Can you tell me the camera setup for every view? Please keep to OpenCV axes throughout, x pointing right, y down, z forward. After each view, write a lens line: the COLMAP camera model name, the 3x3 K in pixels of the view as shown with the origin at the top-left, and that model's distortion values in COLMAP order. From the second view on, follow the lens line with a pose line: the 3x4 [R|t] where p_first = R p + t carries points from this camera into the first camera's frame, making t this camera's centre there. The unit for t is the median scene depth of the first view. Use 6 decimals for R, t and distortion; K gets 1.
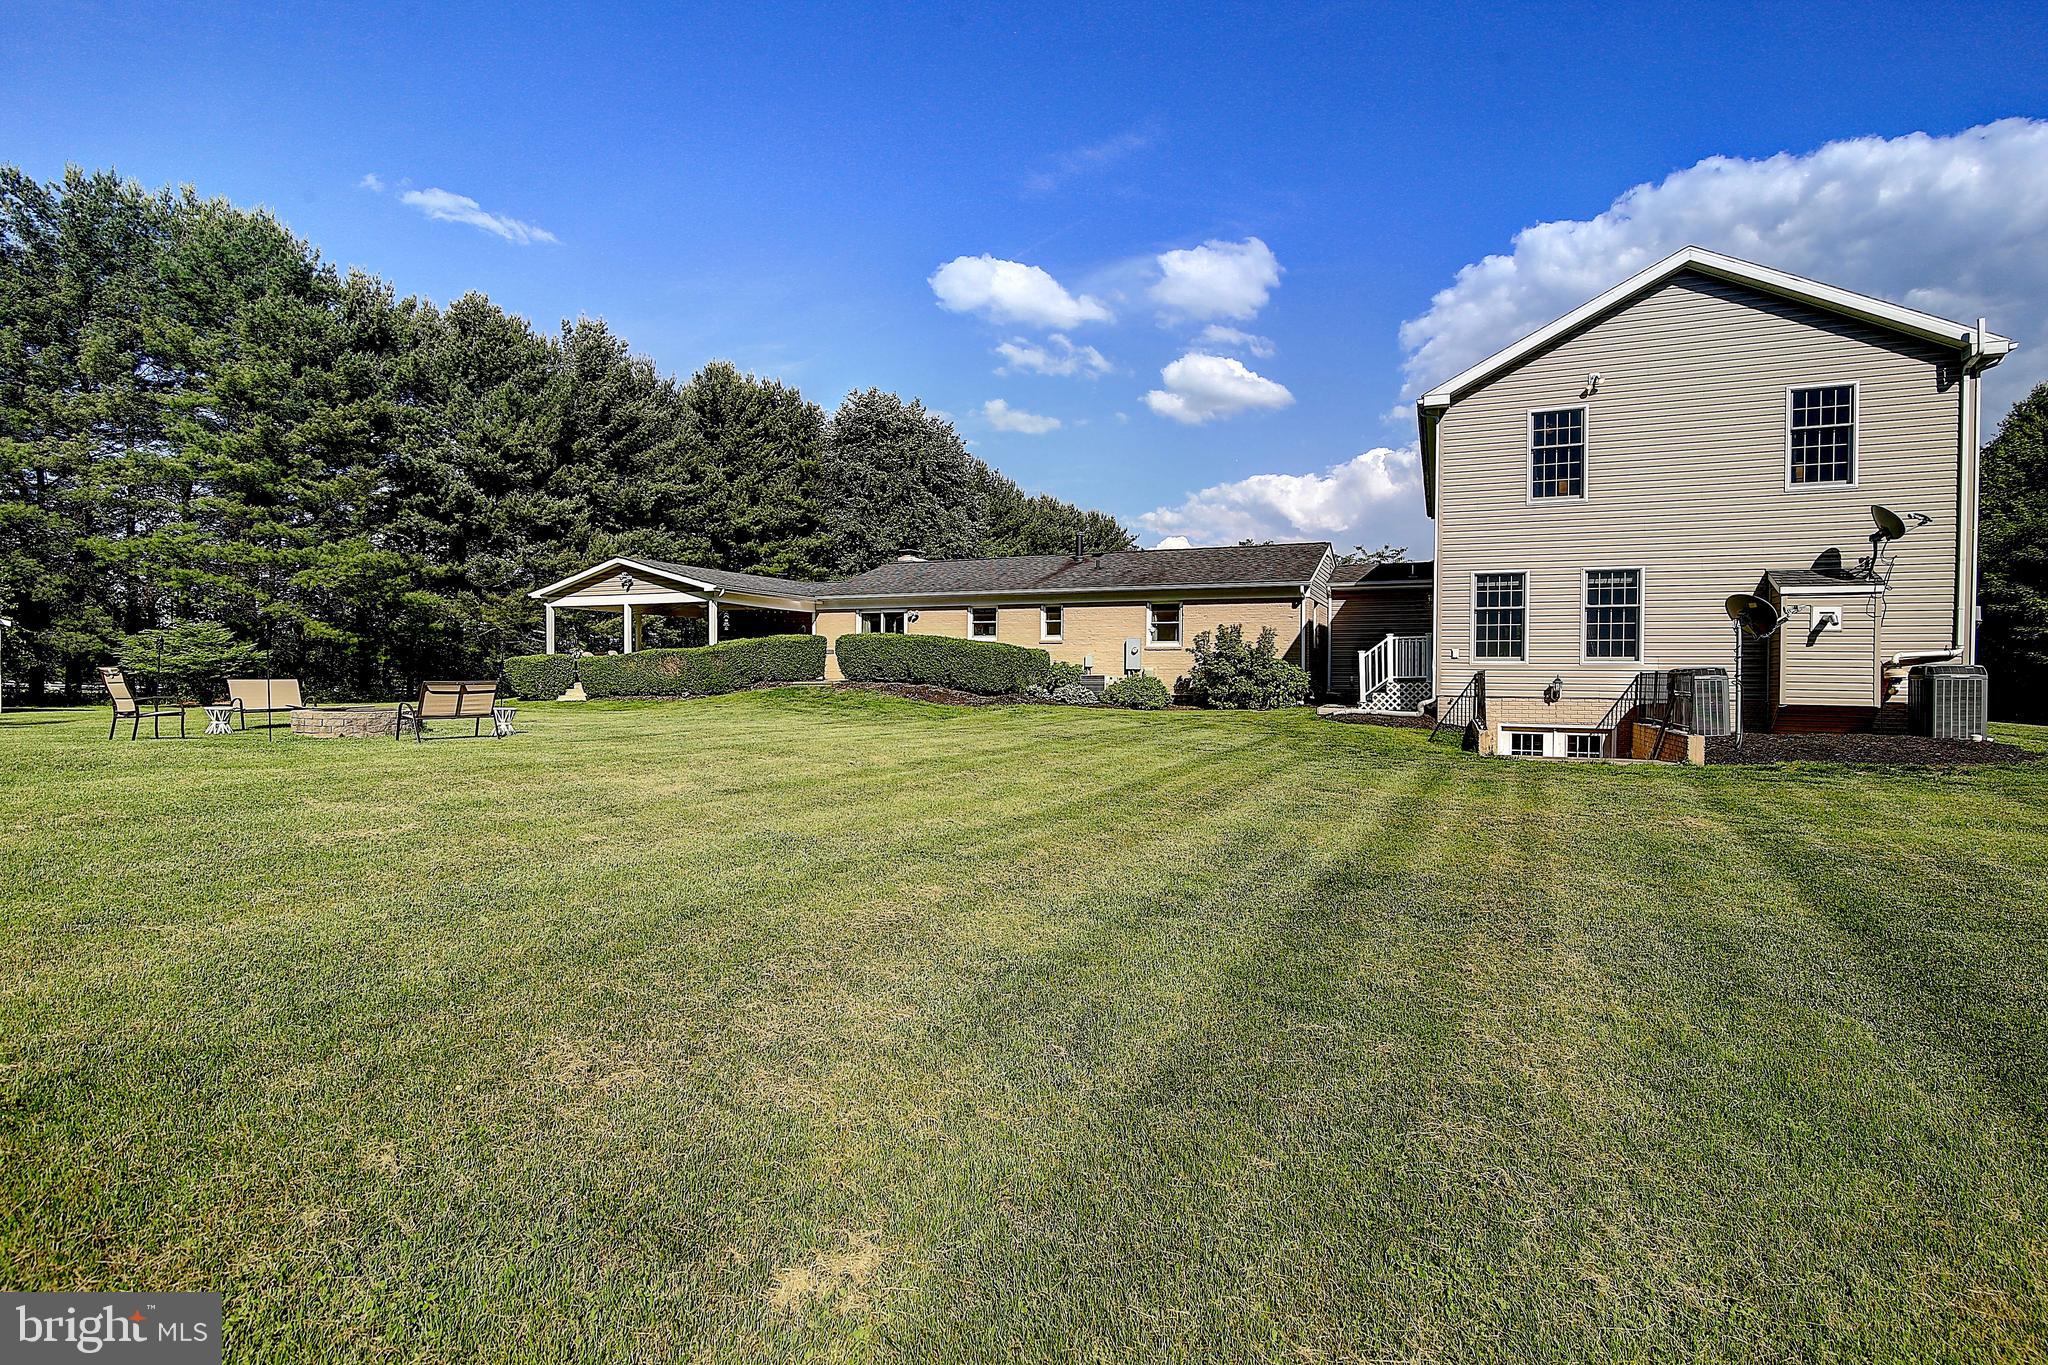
lens RADIAL K [[947.8, 0, 1027.6], [0, 947.8, 688.5], [0, 0, 1]] dist [-0.017384, 0.000055]
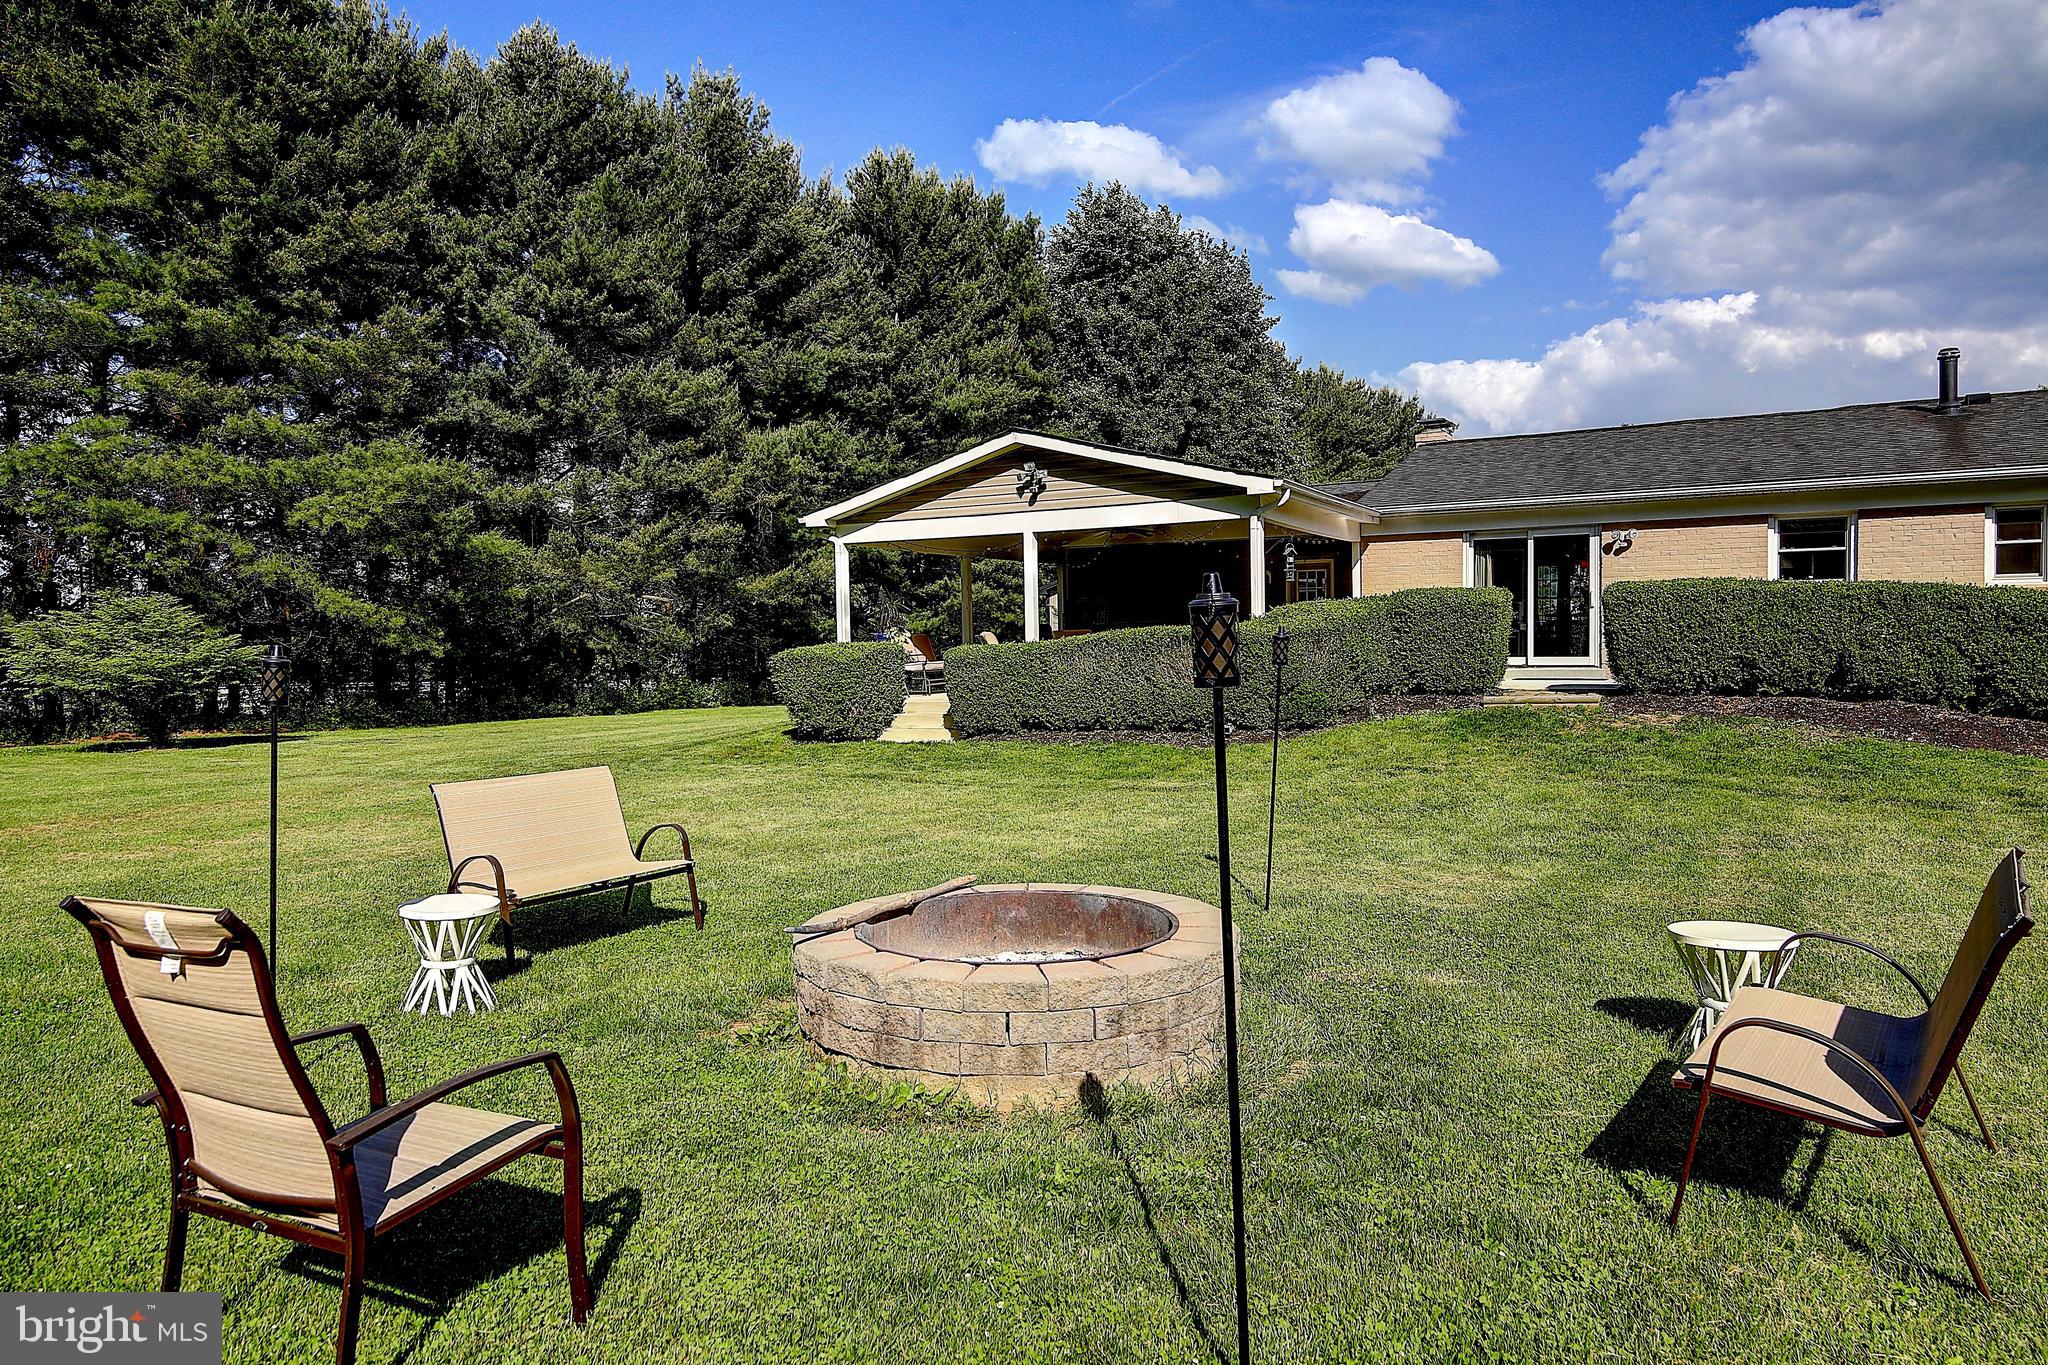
lens RADIAL K [[1331.9, 0, 1024.0], [0, 1331.9, 682.5], [0, 0, 1]] dist [-0.010032, 0.031425]
pose [[0.993474, -0.018656, -0.112525, -0.256300], [0.020089, 0.999731, 0.011615, -0.016611], [0.112278, -0.013800, 0.993581, 0.251385]]
